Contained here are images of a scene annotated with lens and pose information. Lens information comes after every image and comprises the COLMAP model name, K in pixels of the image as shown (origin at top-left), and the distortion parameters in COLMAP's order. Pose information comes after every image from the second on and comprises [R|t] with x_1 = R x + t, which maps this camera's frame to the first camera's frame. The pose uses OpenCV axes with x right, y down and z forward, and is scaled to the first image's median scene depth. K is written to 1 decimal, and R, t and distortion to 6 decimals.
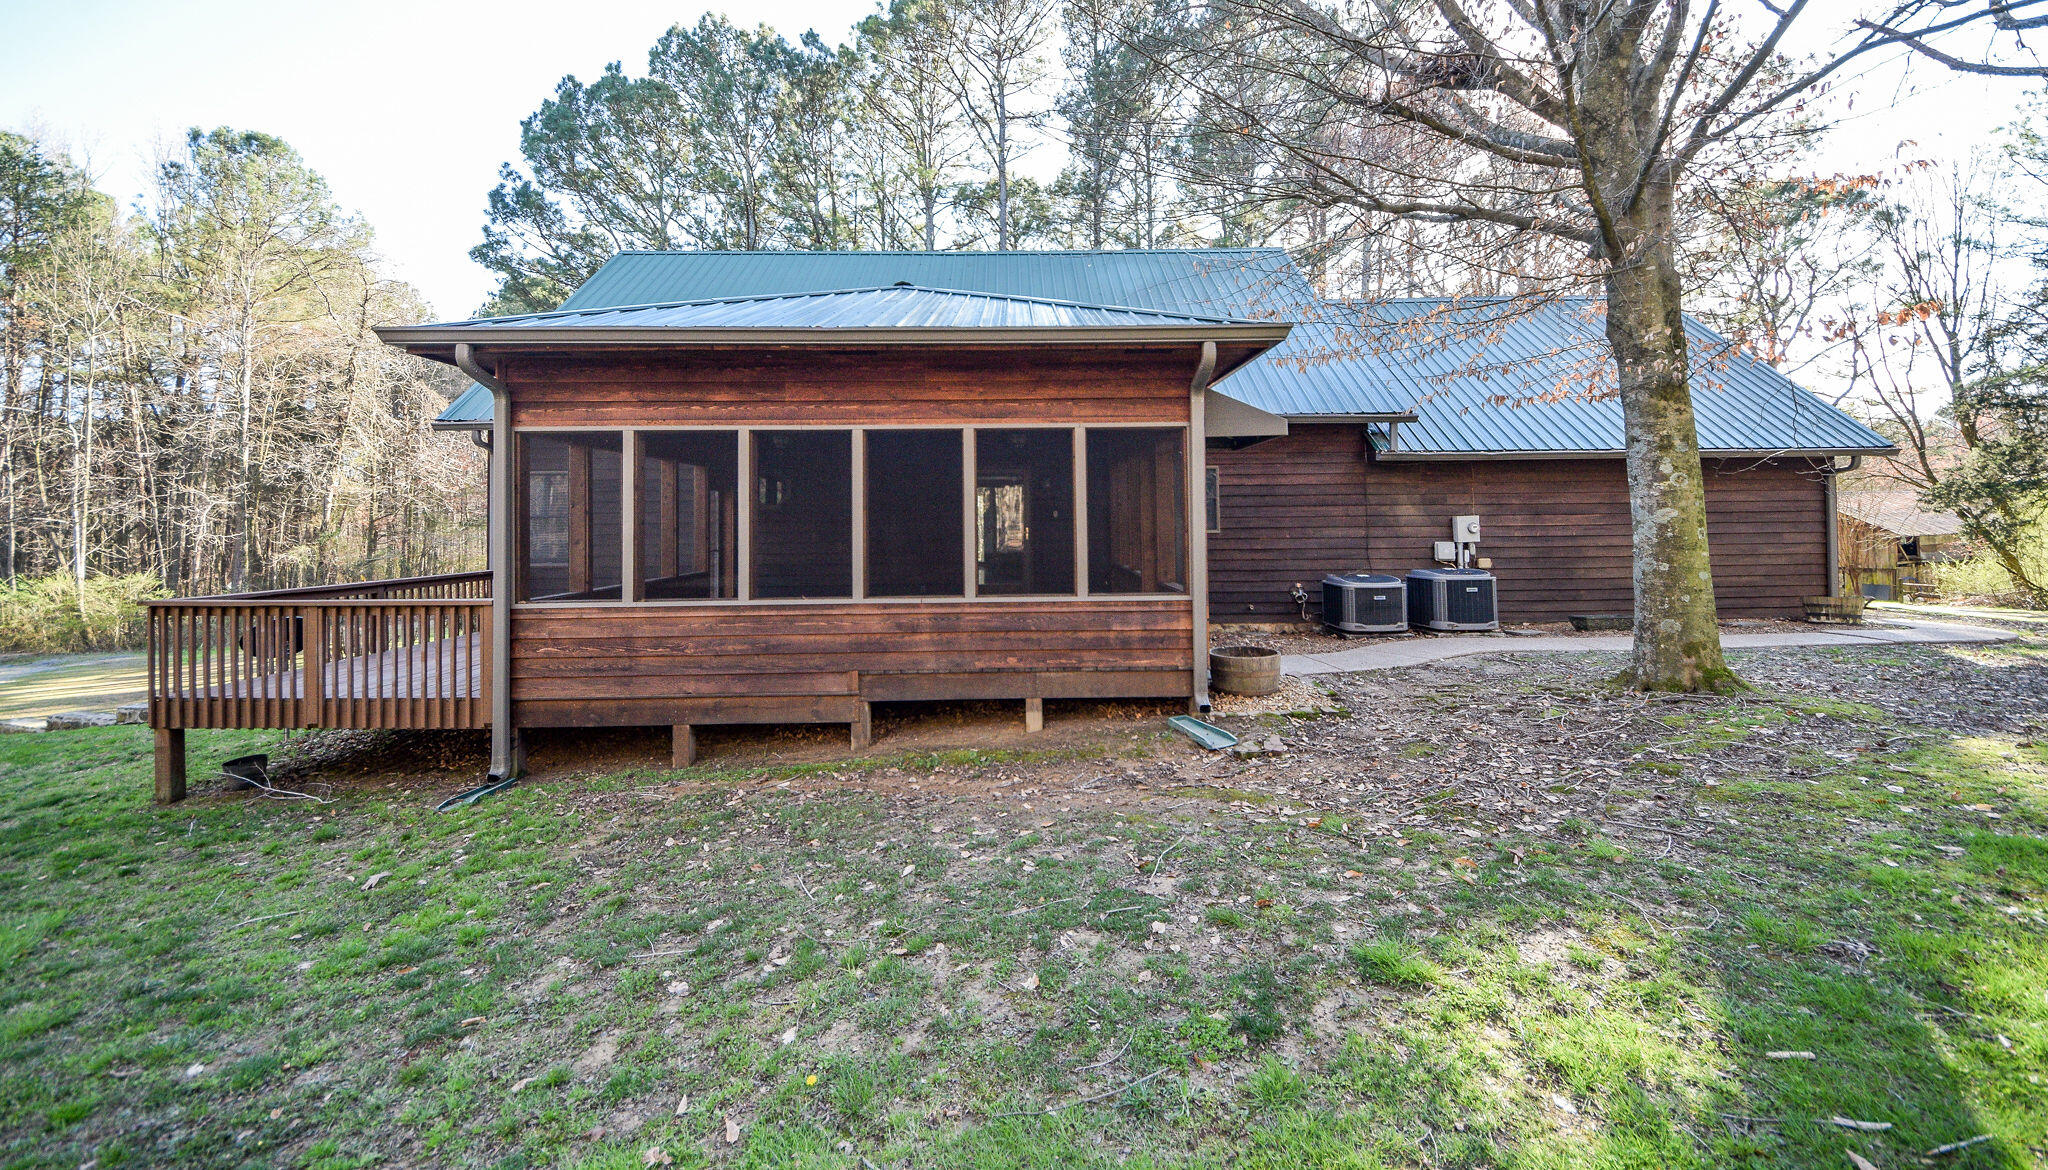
lens RADIAL K [[744.0, 0, 1019.3], [0, 744.0, 520.8], [0, 0, 1]] dist [0.015518, -0.014251]
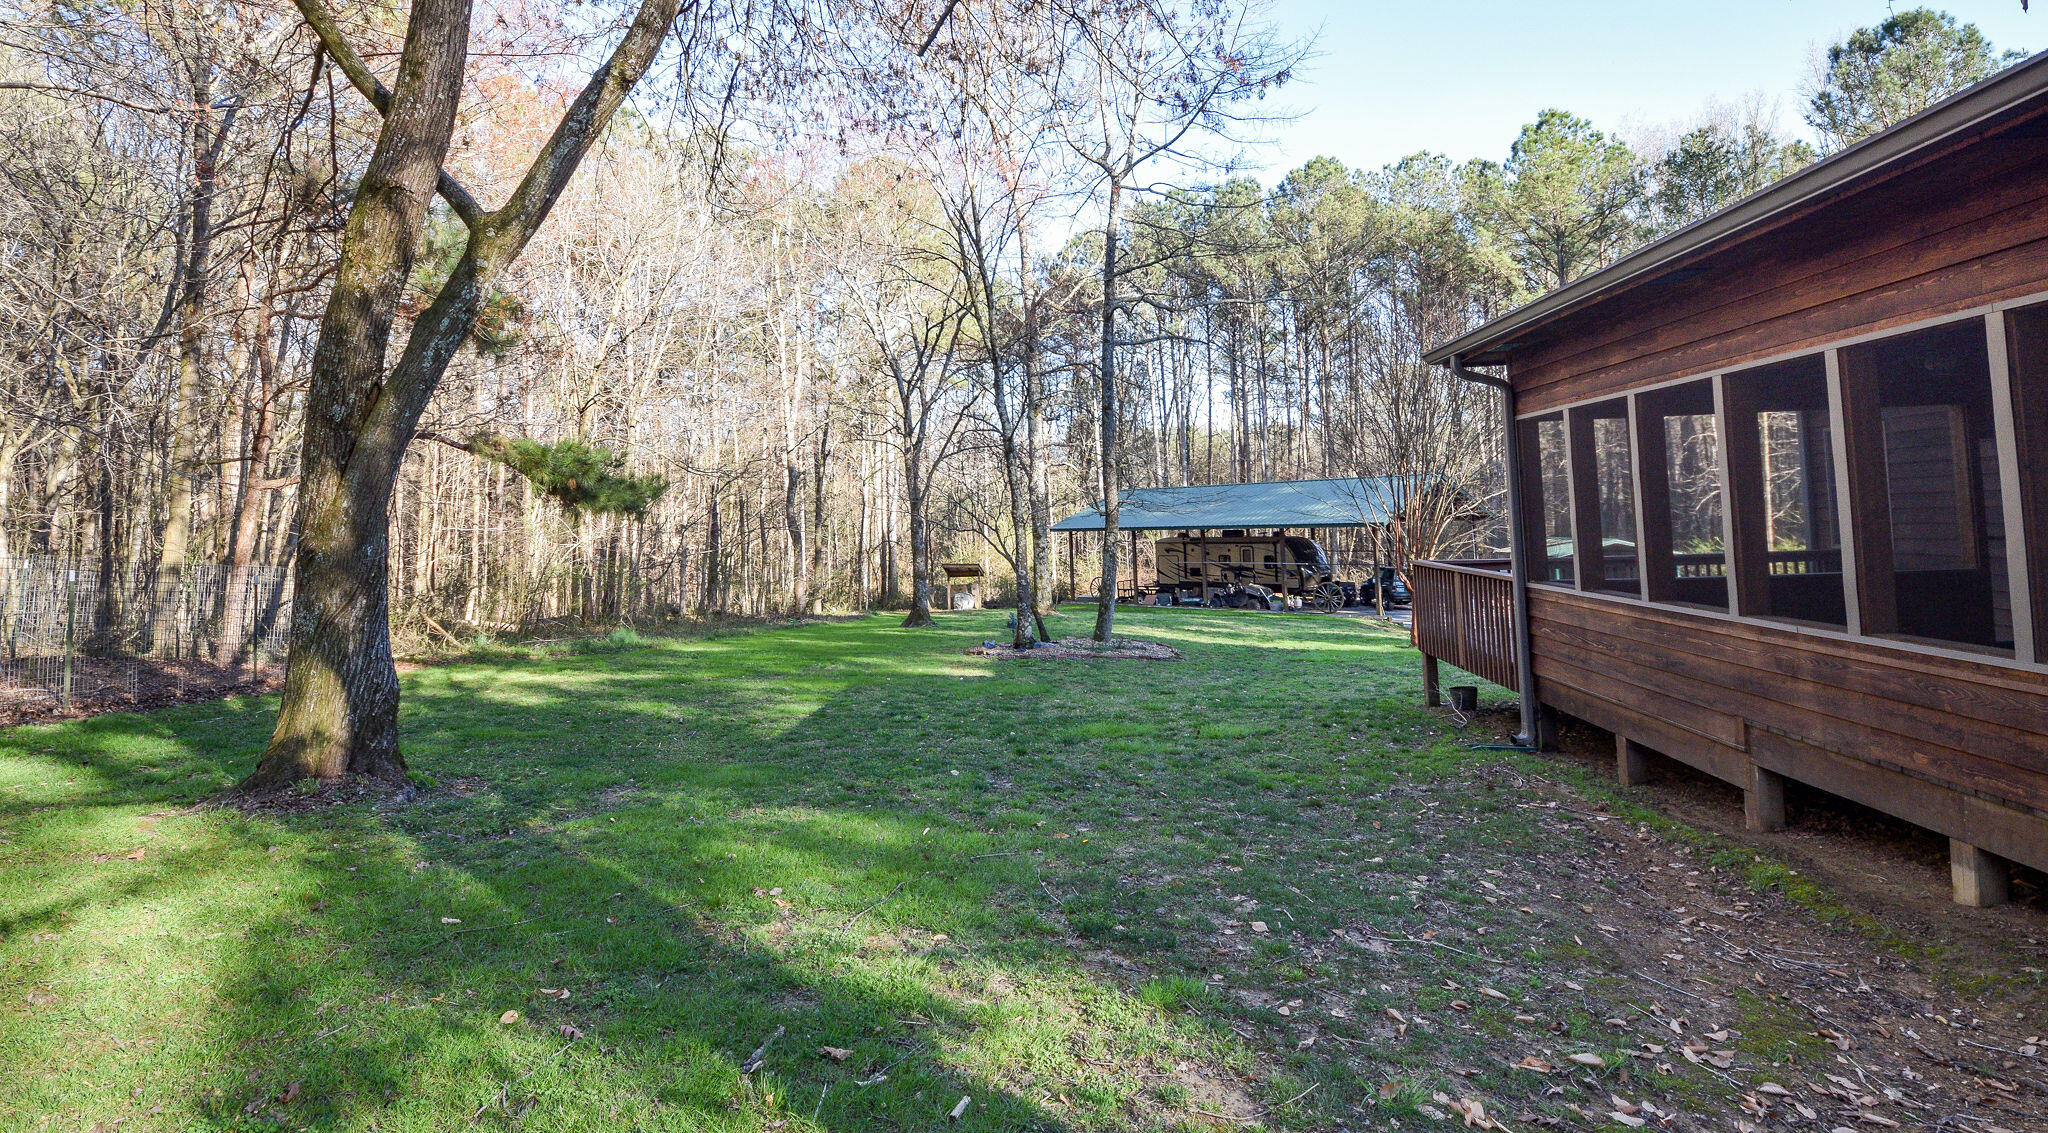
lens RADIAL K [[1020.2, 0, 1024.0], [0, 1020.2, 566.5], [0, 0, 1]] dist [0.000153, -0.000064]
pose [[-0.095296, 0.061346, -0.993557, 0.791294], [0.029179, 0.997843, 0.058812, -0.017582], [0.995021, -0.023387, -0.096880, 0.419144]]
